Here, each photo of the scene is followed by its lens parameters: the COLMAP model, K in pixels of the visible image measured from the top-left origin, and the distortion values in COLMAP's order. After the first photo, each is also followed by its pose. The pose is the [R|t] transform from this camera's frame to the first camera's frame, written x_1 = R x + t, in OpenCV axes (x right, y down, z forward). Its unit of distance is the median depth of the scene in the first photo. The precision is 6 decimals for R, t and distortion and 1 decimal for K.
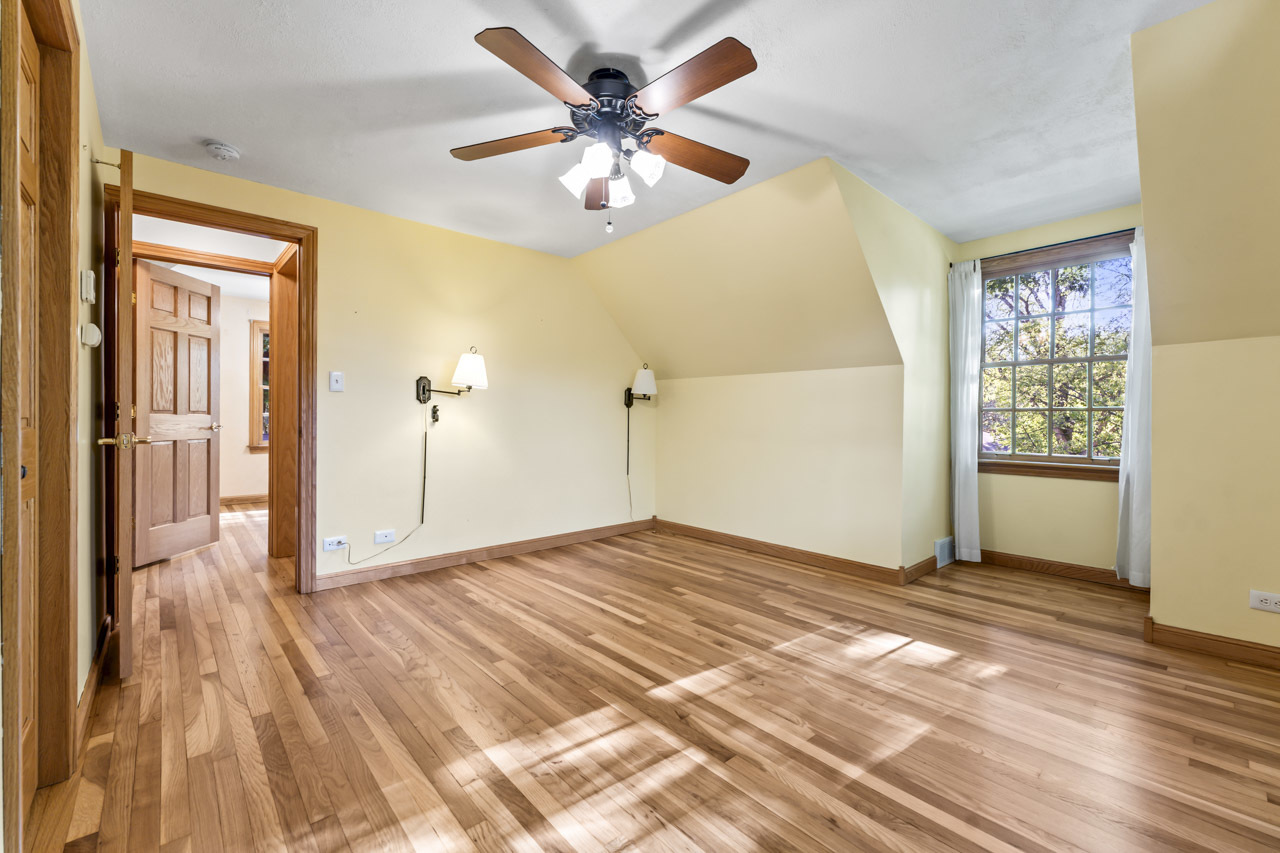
lens RADIAL K [[538.1, 0, 637.3], [0, 538.1, 420.2], [0, 0, 1]] dist [0.000077, -0.000177]
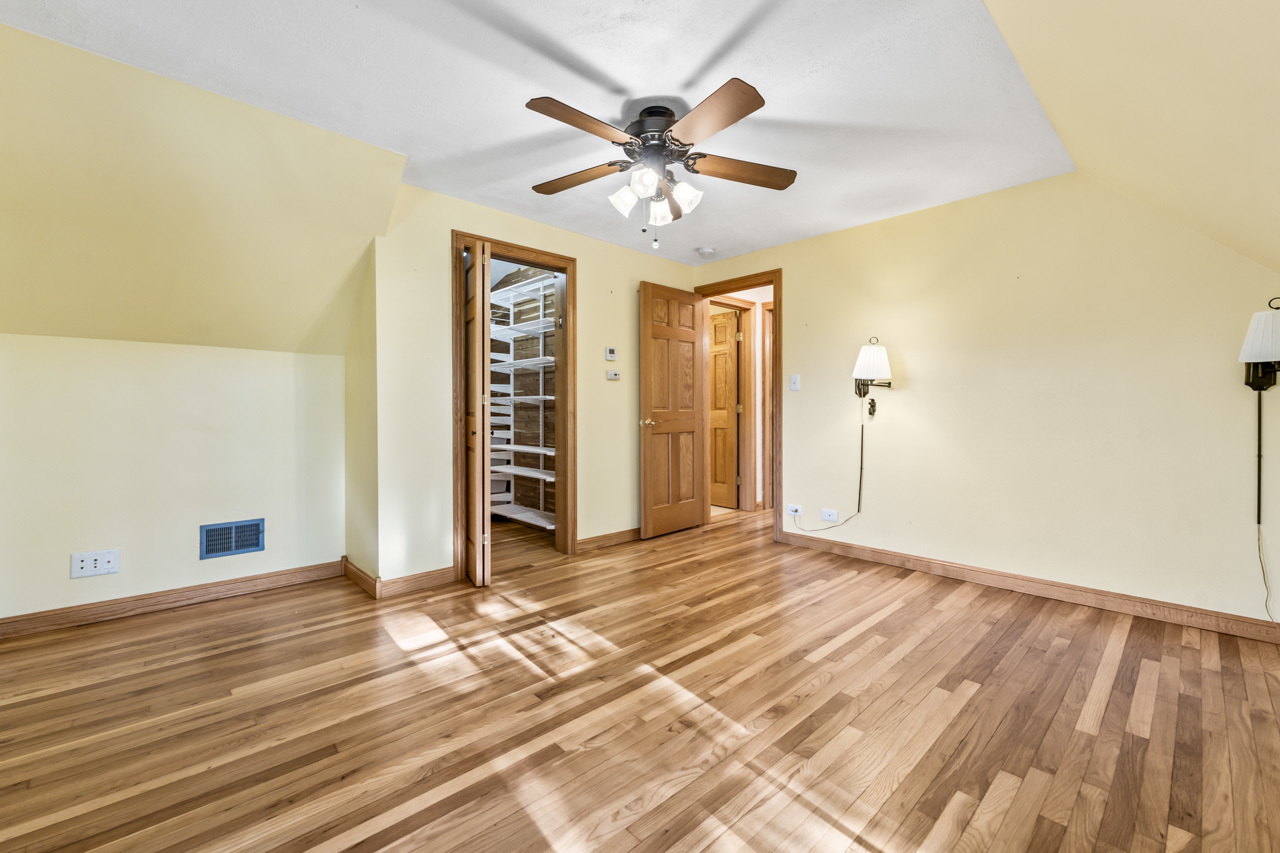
lens RADIAL K [[525.8, 0, 636.9], [0, 525.8, 417.6], [0, 0, 1]] dist [0.003499, 0.000266]
pose [[0.025034, 0.010134, -0.999635, 0.803976], [-0.002304, 0.999947, 0.010080, -0.002676], [0.999684, 0.002051, 0.025056, 0.712344]]
